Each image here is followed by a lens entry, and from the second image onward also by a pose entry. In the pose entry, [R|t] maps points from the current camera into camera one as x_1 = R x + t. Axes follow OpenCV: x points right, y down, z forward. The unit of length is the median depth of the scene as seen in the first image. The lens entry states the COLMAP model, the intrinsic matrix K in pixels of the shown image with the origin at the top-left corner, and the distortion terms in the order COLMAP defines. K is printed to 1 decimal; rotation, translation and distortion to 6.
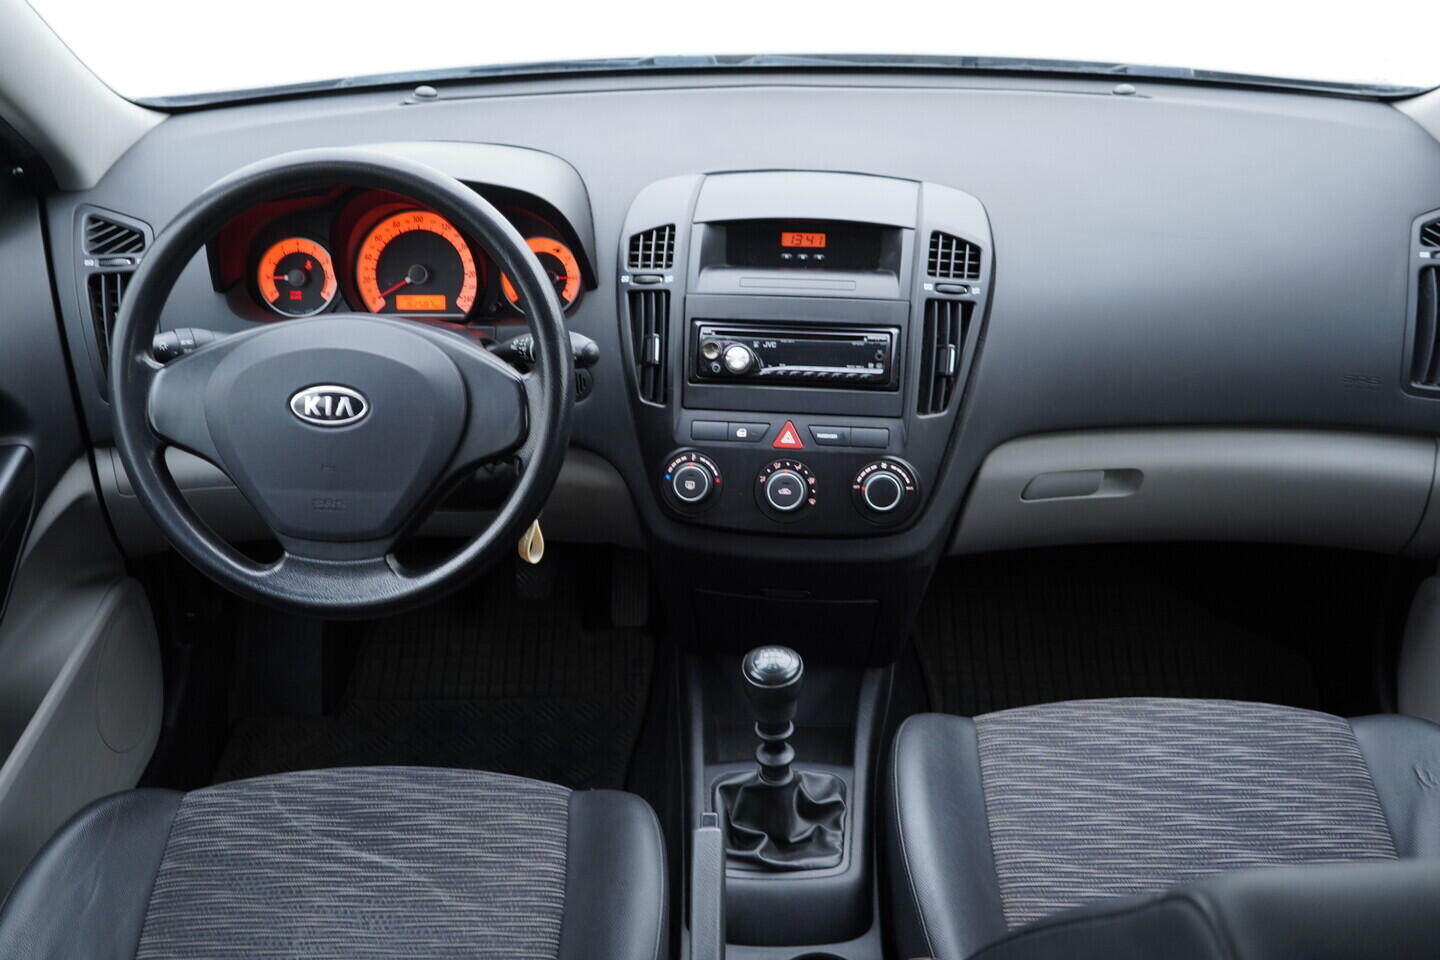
lens RADIAL K [[1271.5, 0, 720.0], [0, 1271.5, 480.0], [0, 0, 1]] dist [-0.000625, -0.003867]
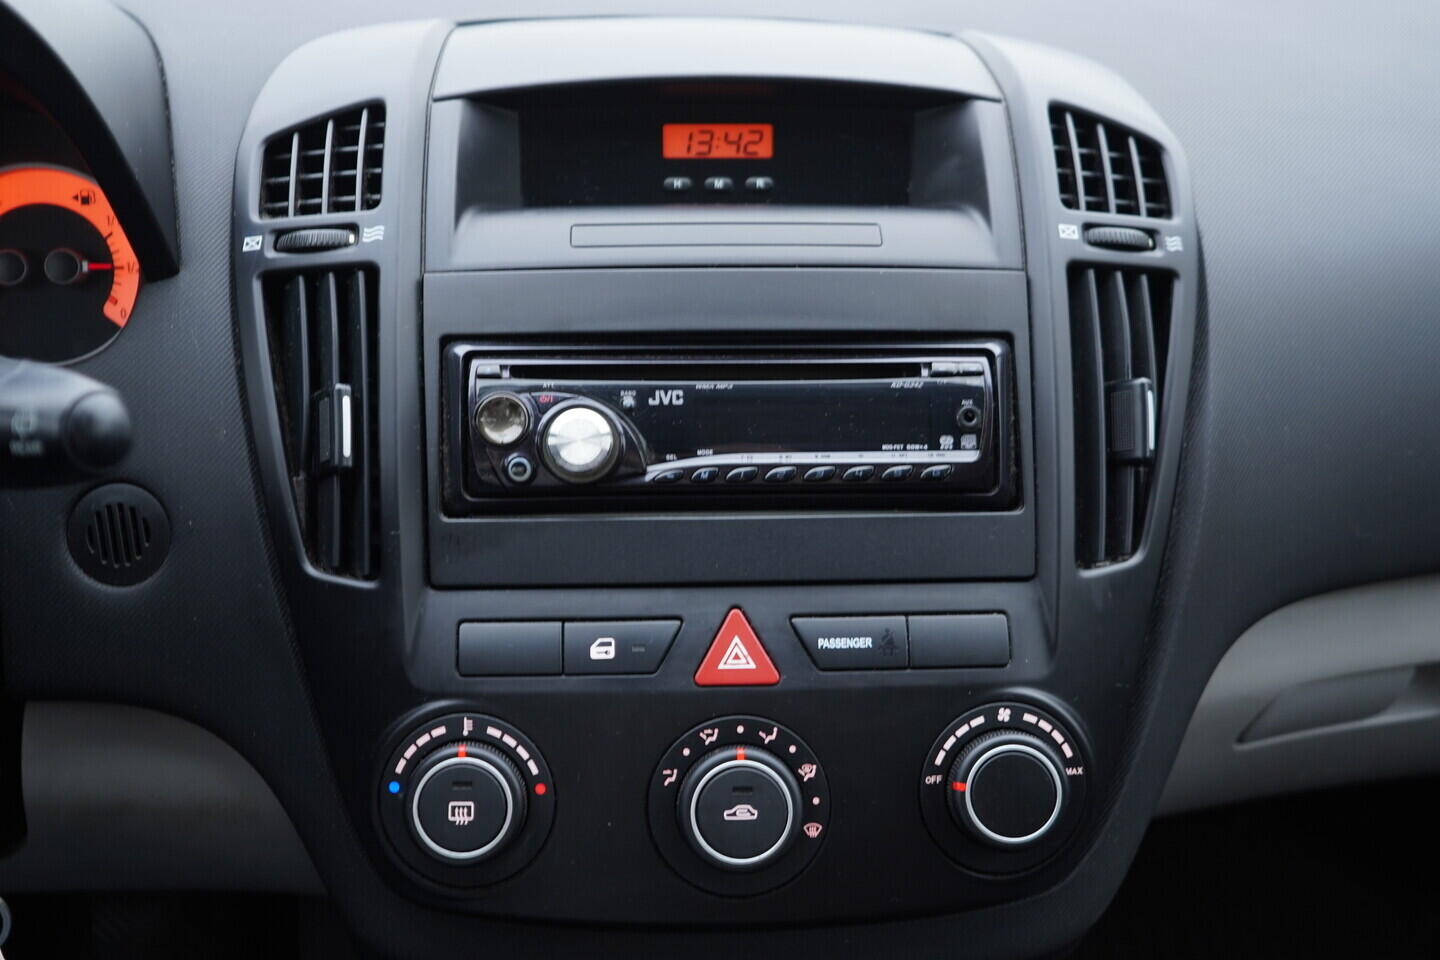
lens RADIAL K [[1479.1, 0, 720.0], [0, 1479.1, 480.0], [0, 0, 1]] dist [-0.002767, -0.009918]
pose [[0.983178, -0.047697, 0.176310, -0.020898], [0.064686, 0.993665, -0.091899, -0.043614], [-0.170810, 0.101758, 0.980035, 0.586743]]
